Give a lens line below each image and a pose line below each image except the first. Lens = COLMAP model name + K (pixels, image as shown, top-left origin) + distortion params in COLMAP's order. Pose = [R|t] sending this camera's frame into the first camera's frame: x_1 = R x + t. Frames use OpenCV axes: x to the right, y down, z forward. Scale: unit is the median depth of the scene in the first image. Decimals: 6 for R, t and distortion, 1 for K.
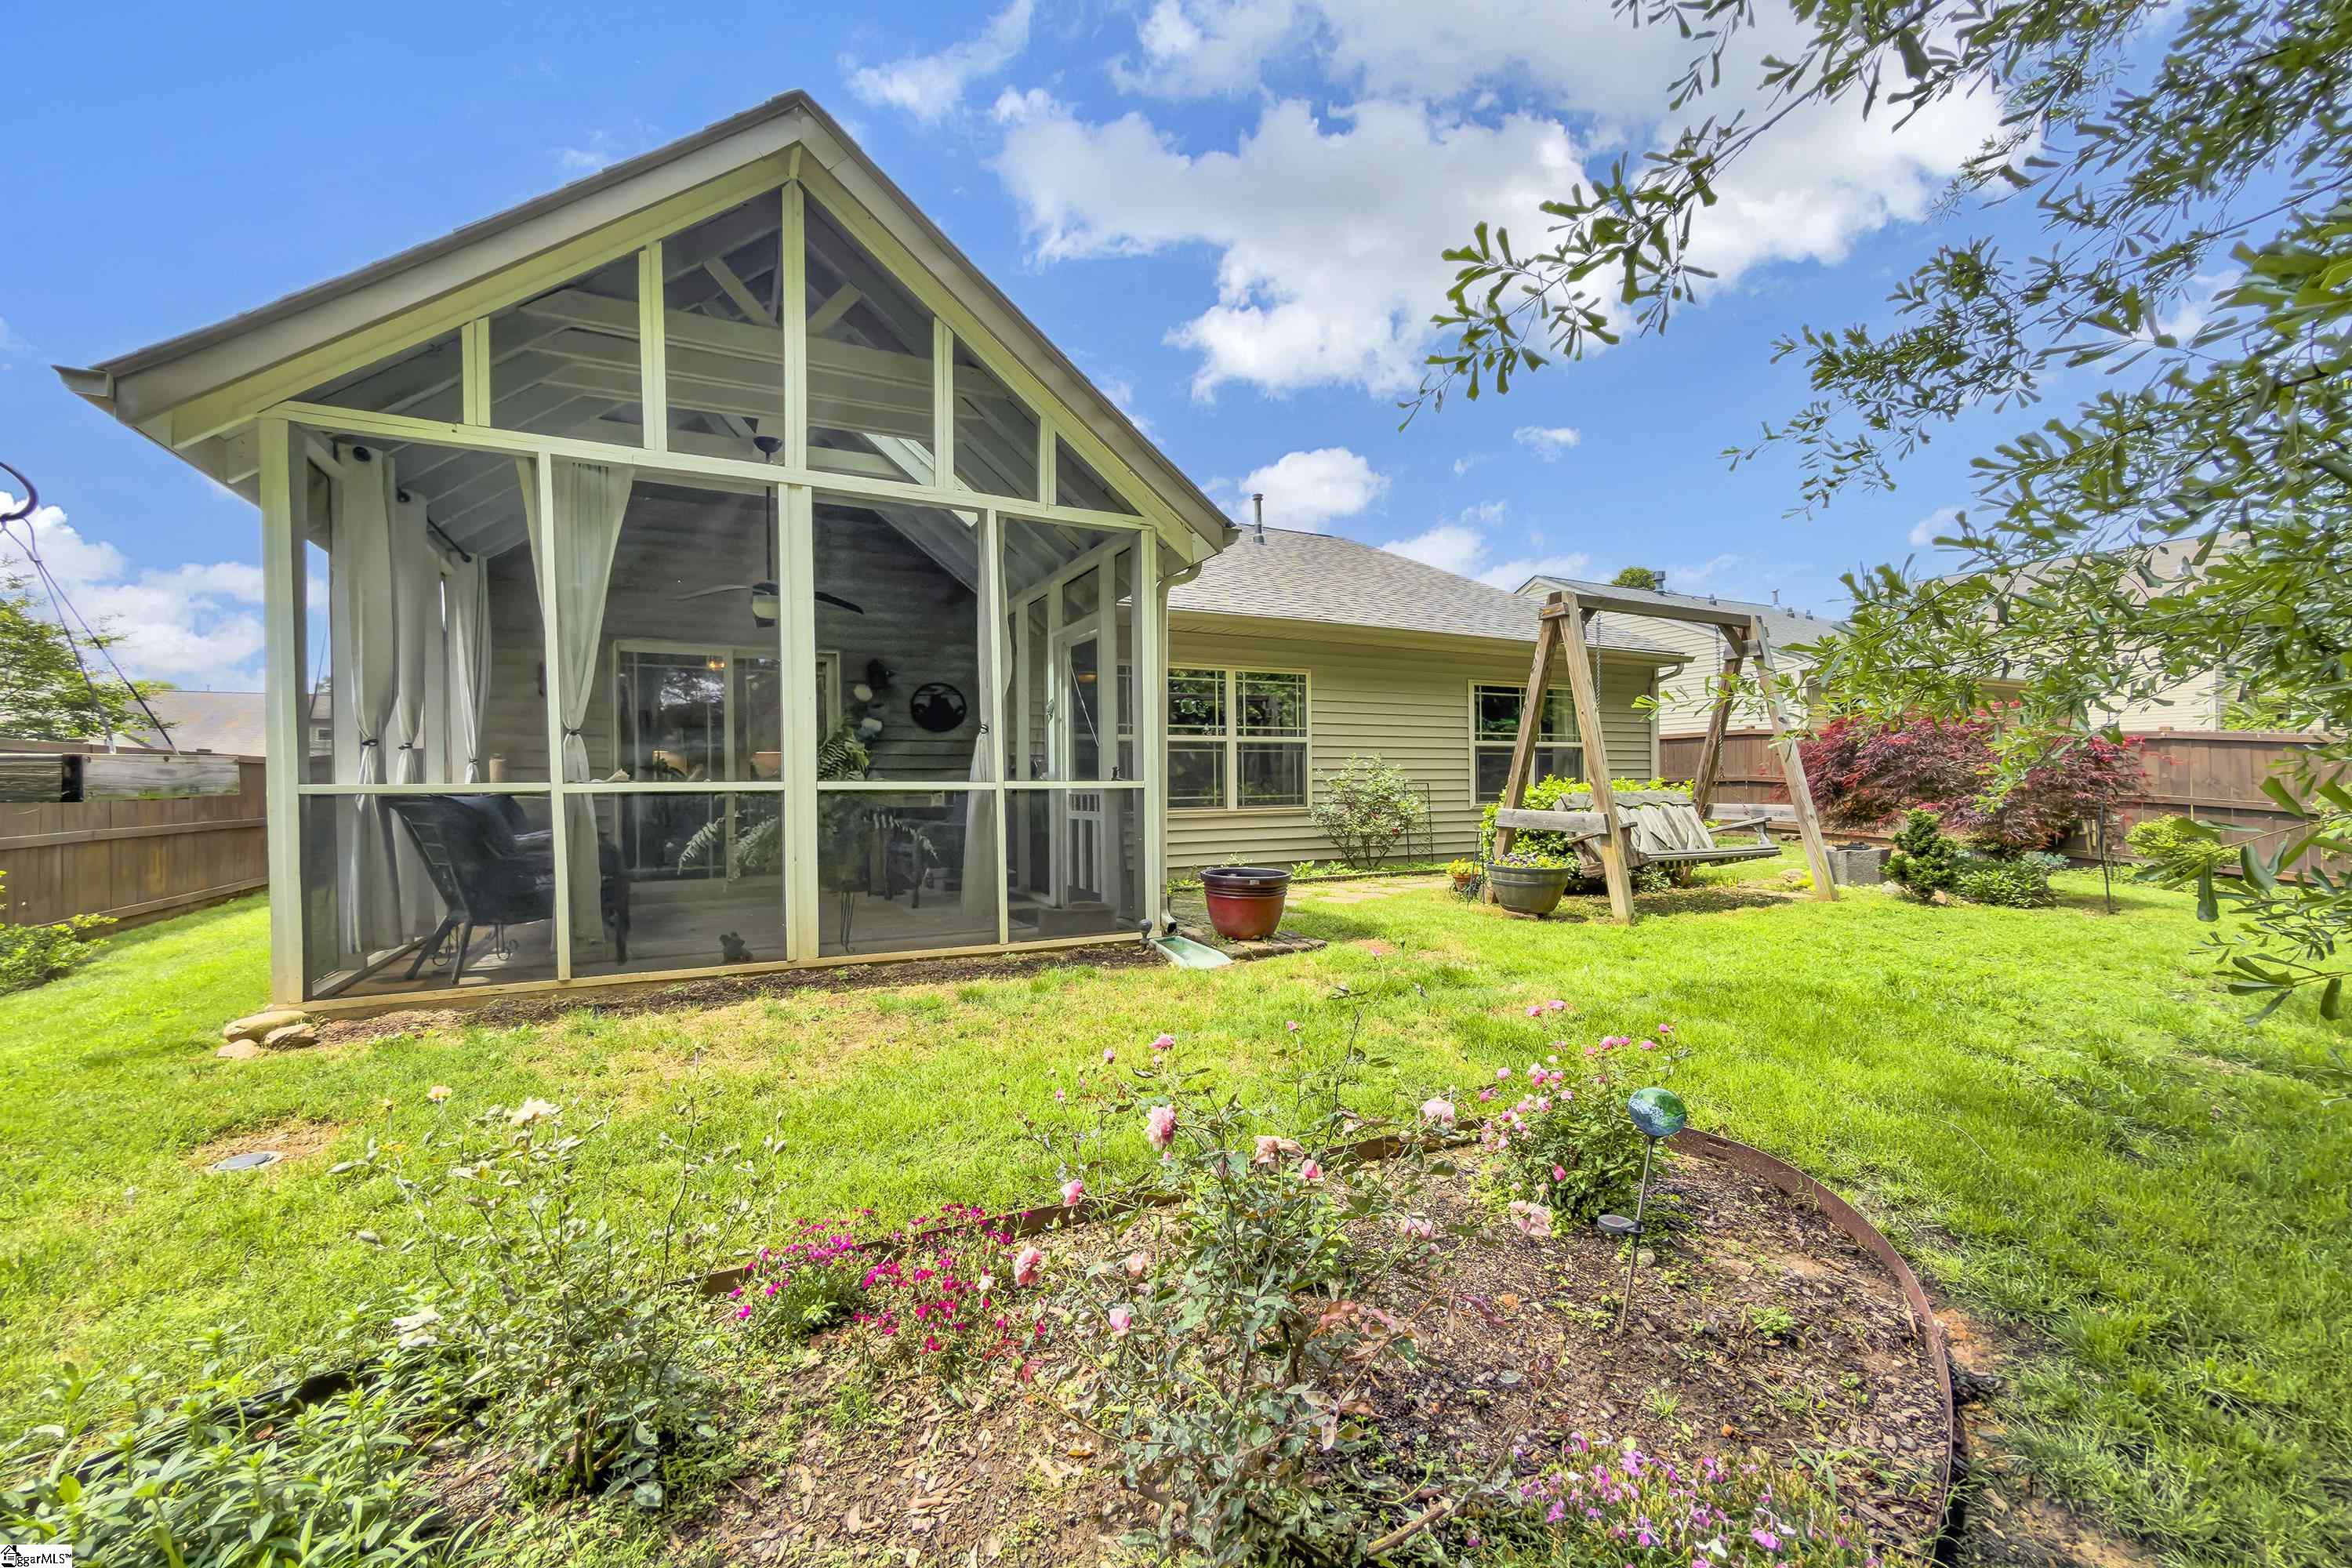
lens RADIAL K [[937.9, 0, 1176.0], [0, 937.9, 784.0], [0, 0, 1]] dist [0.000115, -0.000013]
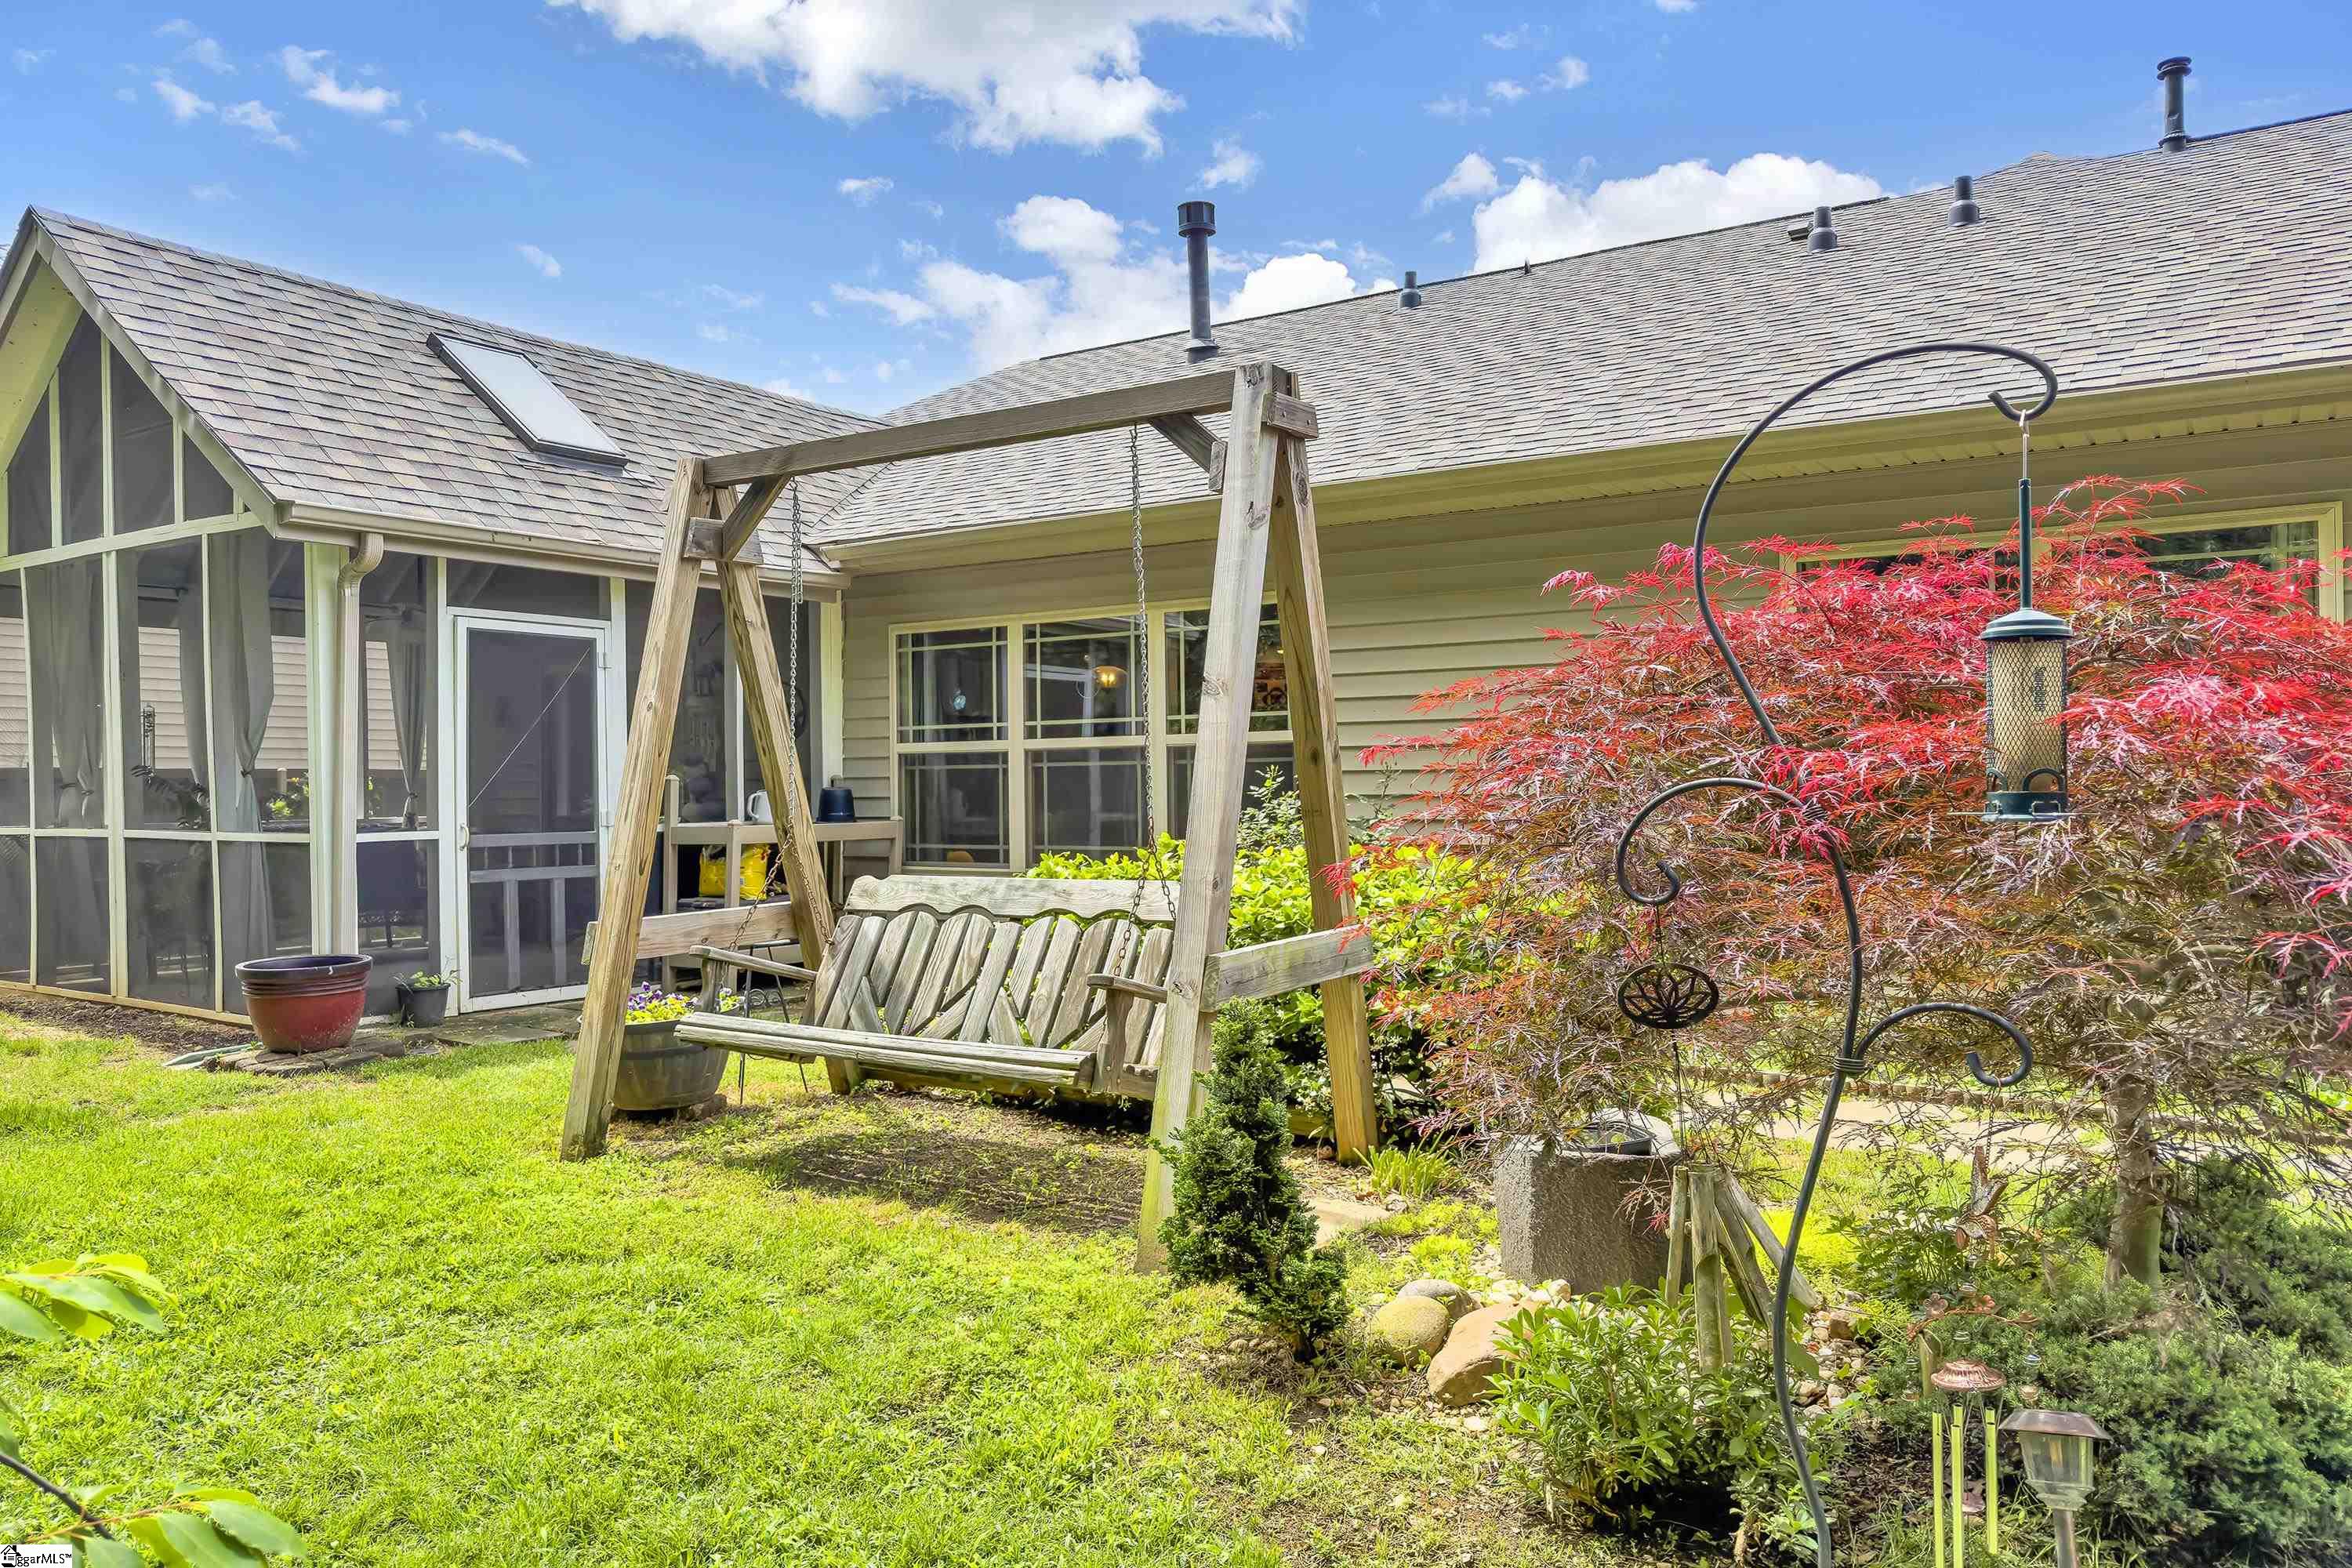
lens RADIAL K [[1665.5, 0, 1176.0], [0, 1665.5, 784.0], [0, 0, 1]] dist [-0.003170, 0.001640]
pose [[0.498353, 0.003835, -0.866966, 0.968890], [0.008945, 0.999914, 0.009565, -0.032956], [0.866928, -0.012522, 0.498276, 0.579217]]
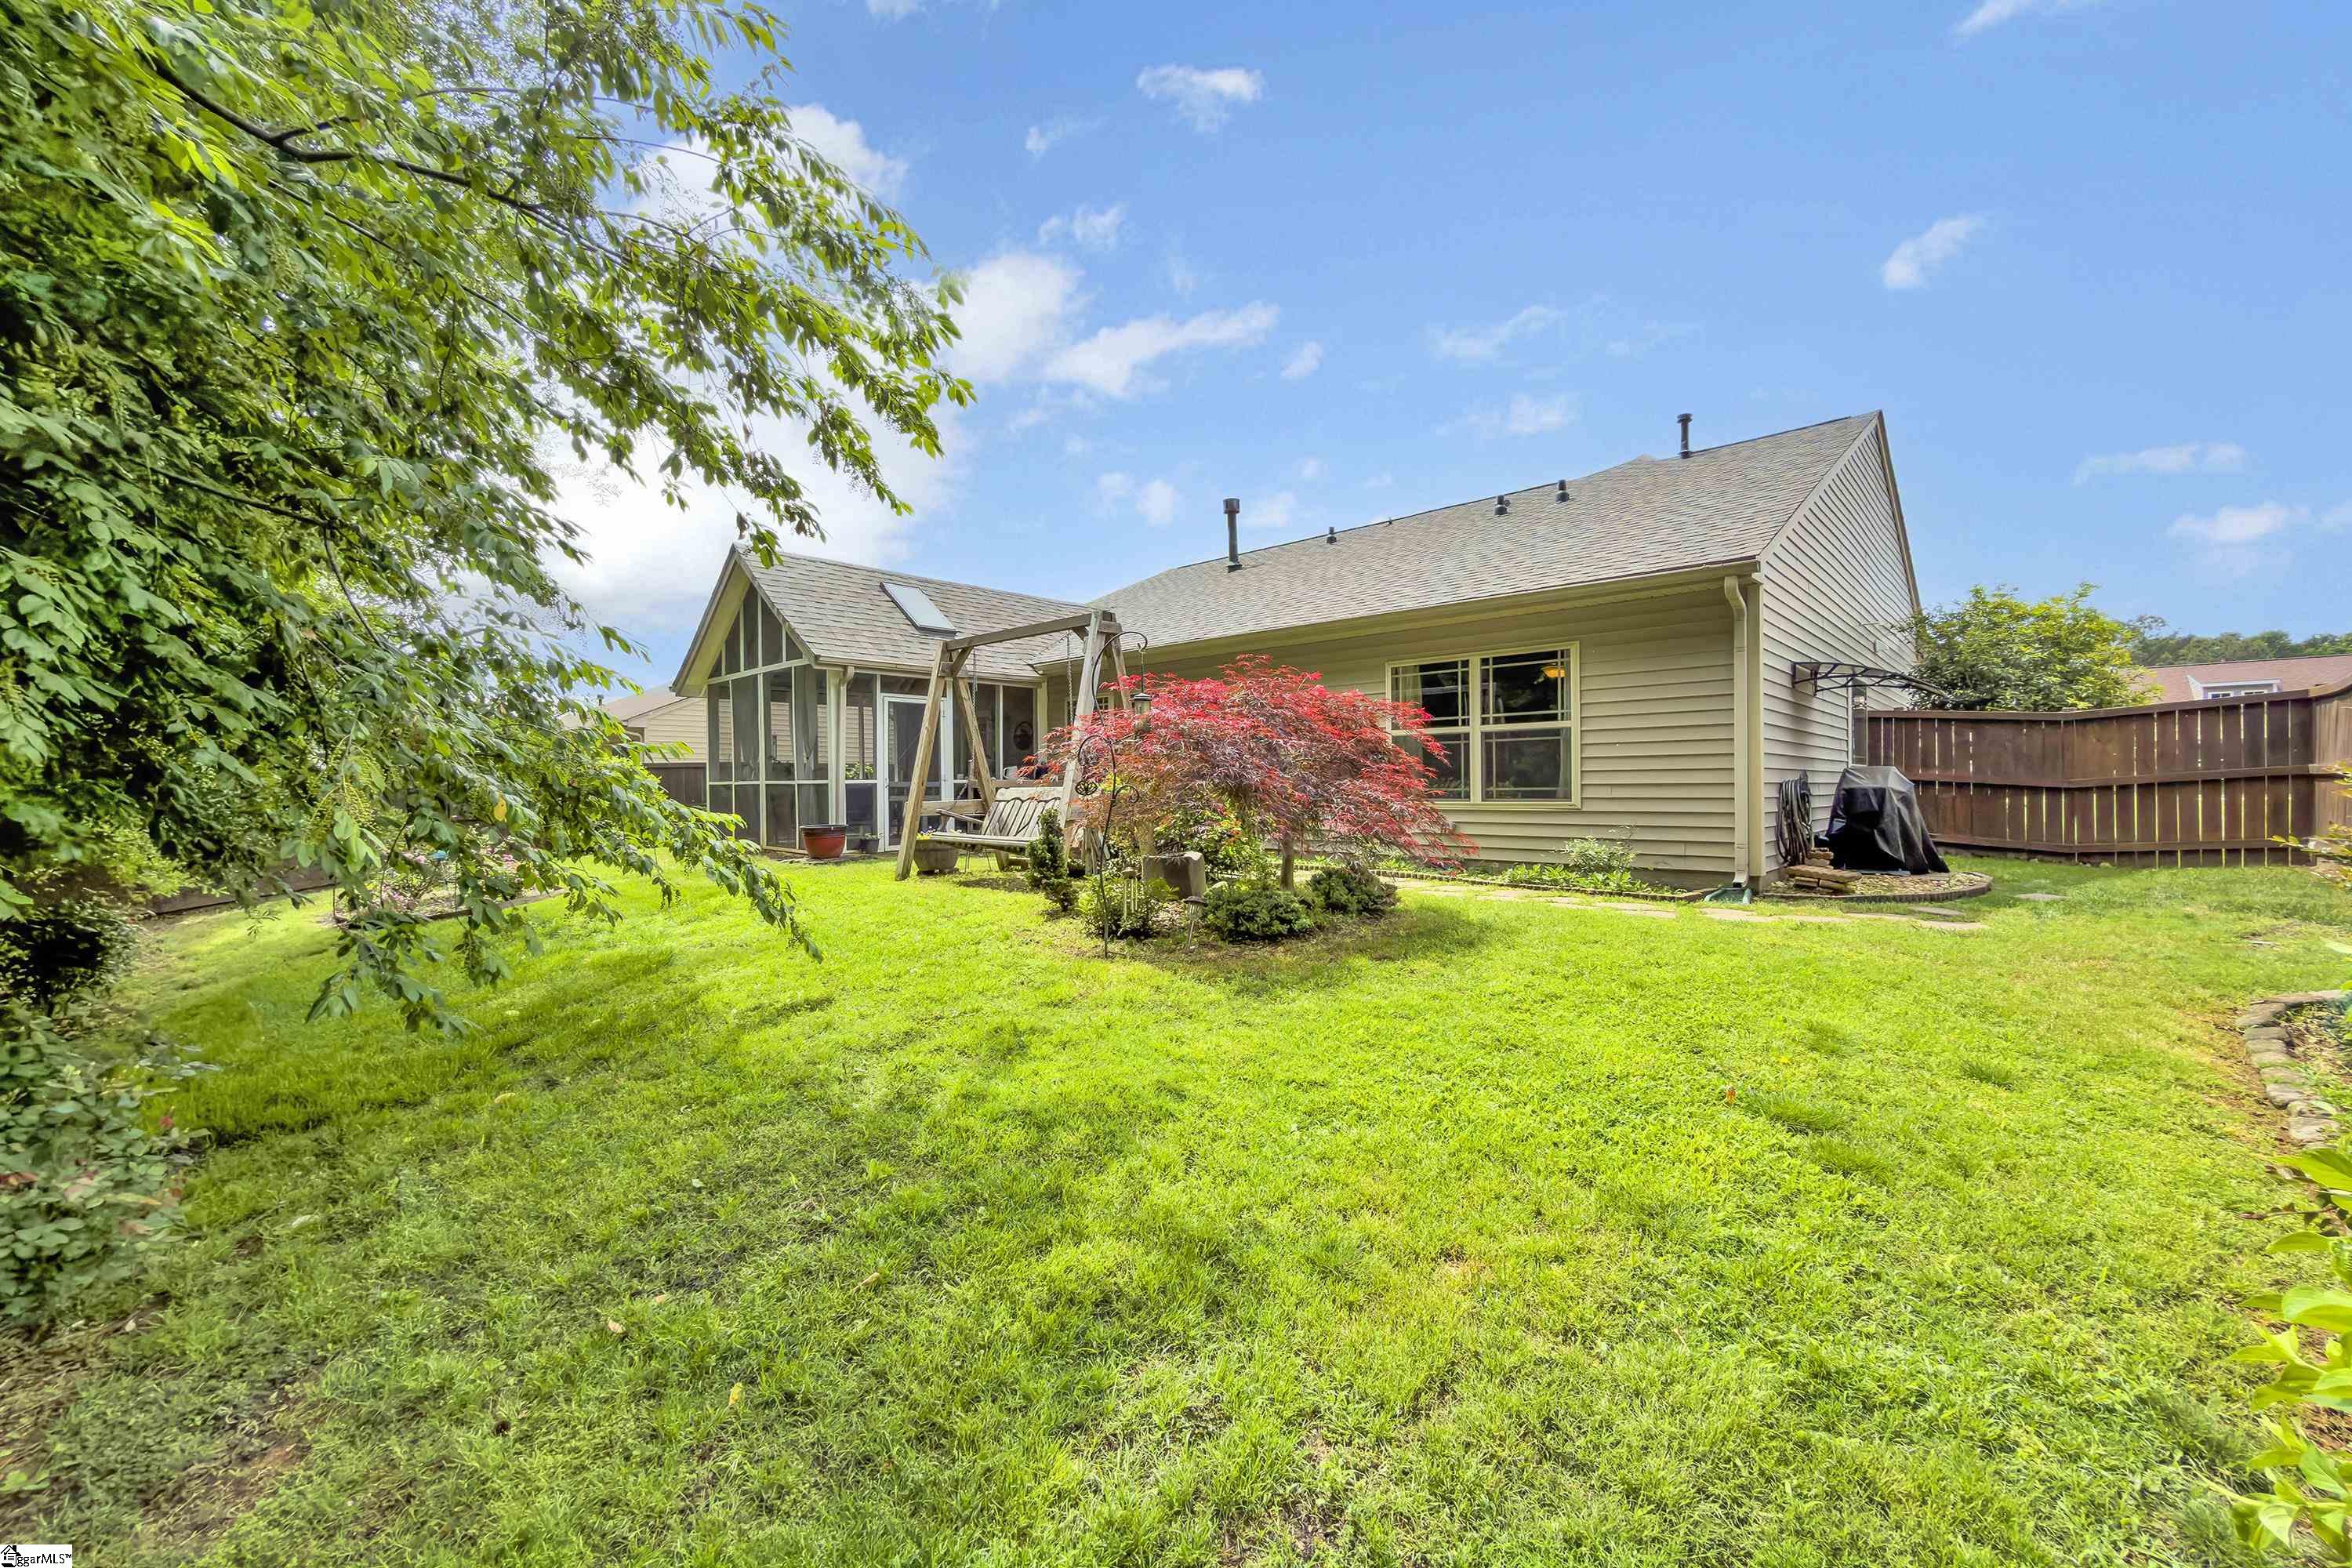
lens RADIAL K [[937.9, 0, 1176.0], [0, 937.9, 784.0], [0, 0, 1]] dist [0.000115, -0.000013]
pose [[0.349817, 0.004115, -0.936809, 1.382081], [0.007054, 0.999950, 0.007026, -0.001580], [0.936791, -0.009066, 0.349771, 0.617730]]
